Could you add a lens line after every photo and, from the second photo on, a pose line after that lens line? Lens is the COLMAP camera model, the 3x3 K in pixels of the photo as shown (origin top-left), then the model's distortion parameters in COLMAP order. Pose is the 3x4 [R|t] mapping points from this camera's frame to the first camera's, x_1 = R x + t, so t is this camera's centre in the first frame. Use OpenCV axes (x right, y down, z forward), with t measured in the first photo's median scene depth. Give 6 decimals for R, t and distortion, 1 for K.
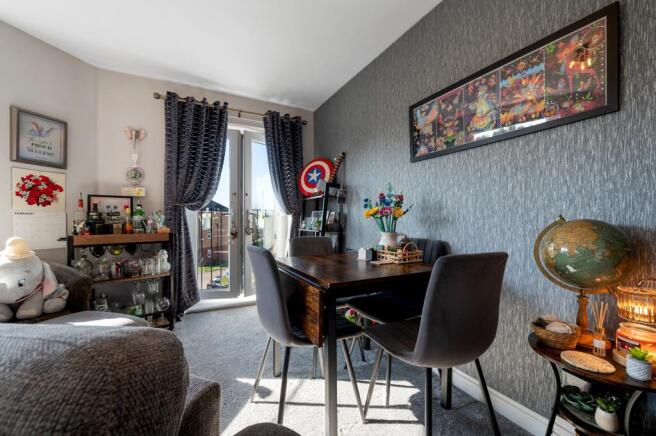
lens RADIAL K [[261.1, 0, 327.2], [0, 261.1, 220.8], [0, 0, 1]] dist [-0.000278, 0.000057]
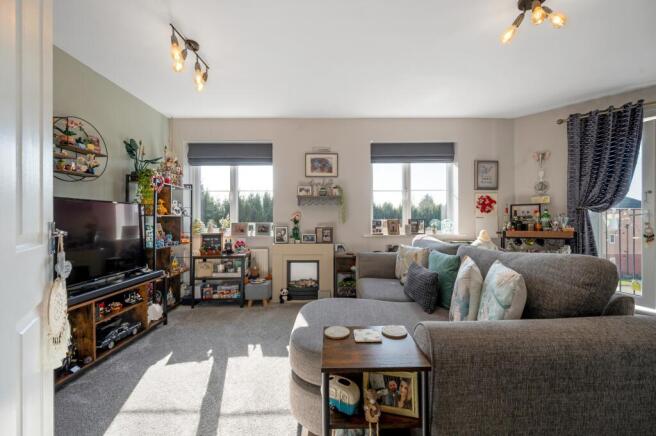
lens RADIAL K [[257.8, 0, 330.0], [0, 257.8, 218.8], [0, 0, 1]] dist [-0.001549, 0.000072]
pose [[0.309394, -0.006096, -0.950914, 0.184823], [0.000012, 0.999979, -0.006407, -0.006480], [0.950934, 0.001971, 0.309388, -0.448600]]
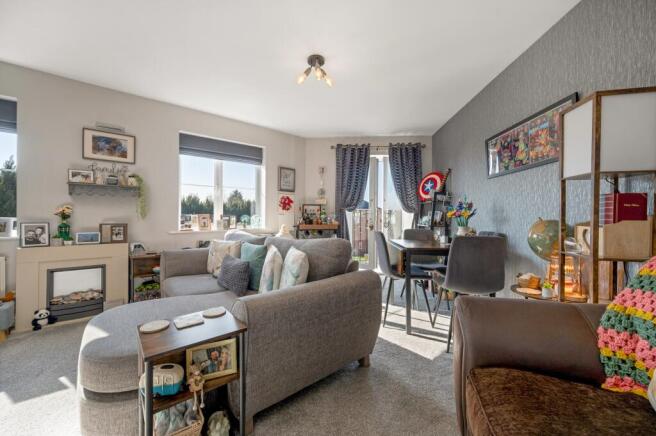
lens RADIAL K [[257.8, 0, 330.0], [0, 257.8, 218.8], [0, 0, 1]] dist [-0.001549, 0.000072]
pose [[0.854878, 0.010630, -0.518720, 0.259515], [-0.008118, 0.999942, 0.007113, -0.006124], [0.518765, -0.001870, 0.854915, -0.528689]]
